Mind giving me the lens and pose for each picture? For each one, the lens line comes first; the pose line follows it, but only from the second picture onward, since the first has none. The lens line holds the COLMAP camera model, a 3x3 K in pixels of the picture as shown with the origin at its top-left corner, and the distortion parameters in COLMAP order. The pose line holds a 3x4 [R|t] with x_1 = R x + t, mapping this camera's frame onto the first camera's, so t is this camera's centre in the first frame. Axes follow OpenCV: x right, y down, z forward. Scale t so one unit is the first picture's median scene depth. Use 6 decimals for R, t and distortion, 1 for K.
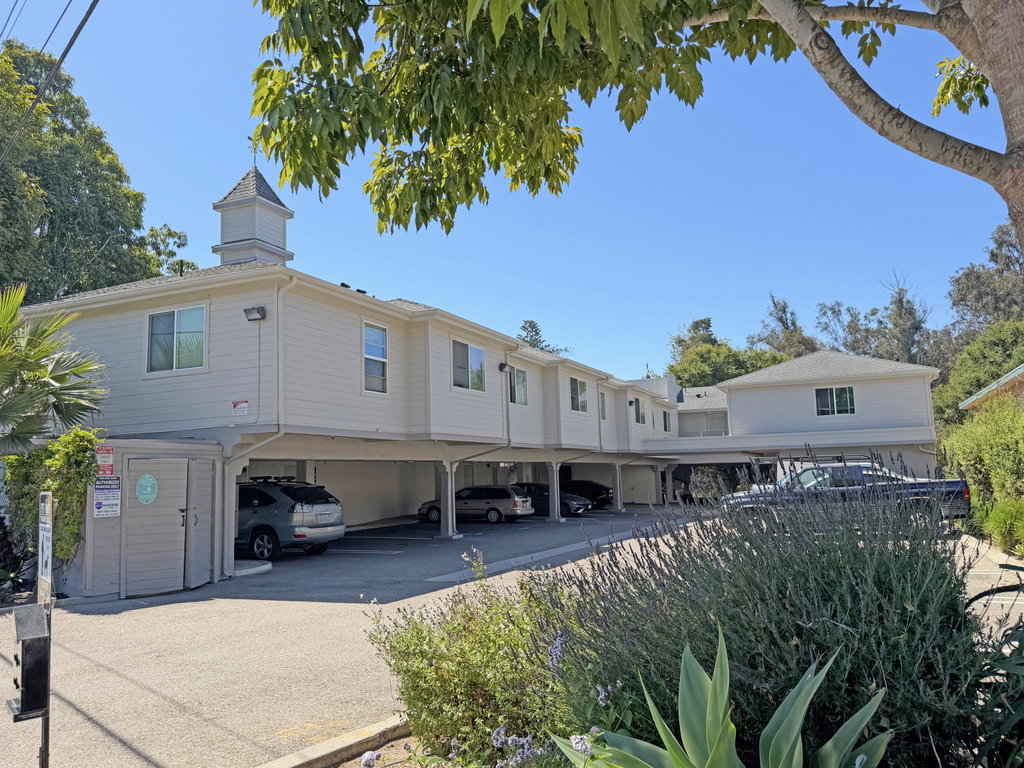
lens RADIAL K [[768.7, 0, 512.0], [0, 768.7, 384.0], [0, 0, 1]] dist [0.076123, -0.109930]
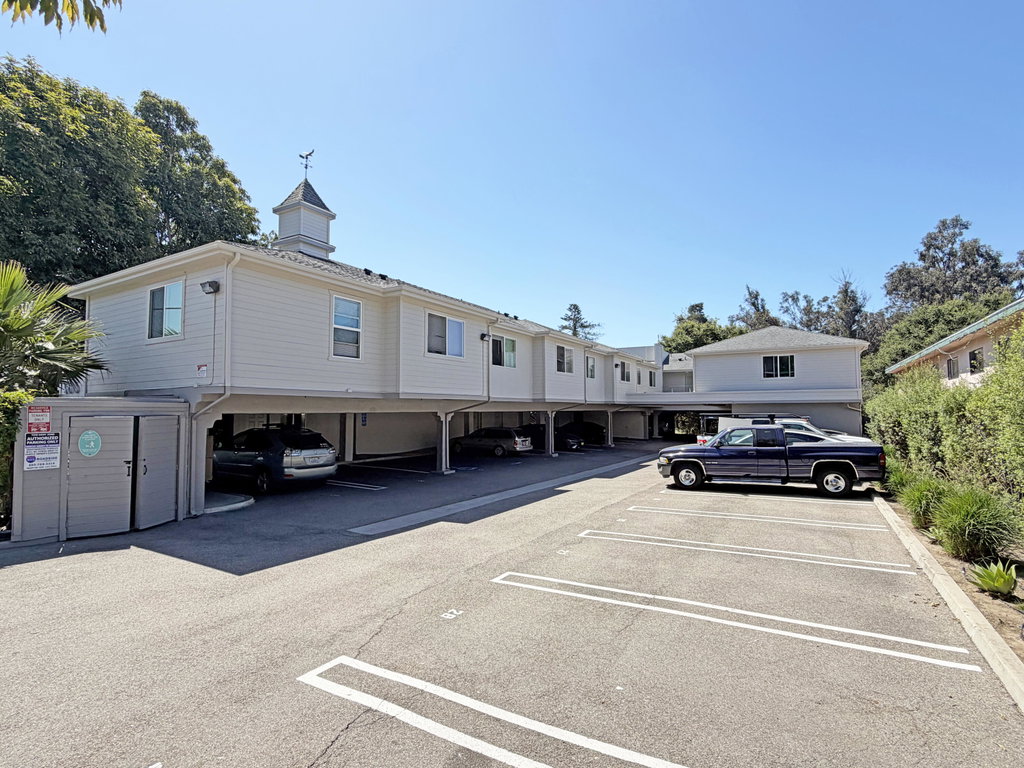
lens RADIAL K [[509.0, 0, 512.0], [0, 509.0, 384.0], [0, 0, 1]] dist [-0.001792, 0.000494]
pose [[0.993193, 0.019536, -0.114832, 0.089519], [-0.011400, 0.997405, 0.071084, -0.003858], [0.115923, -0.069291, 0.990838, 0.145544]]
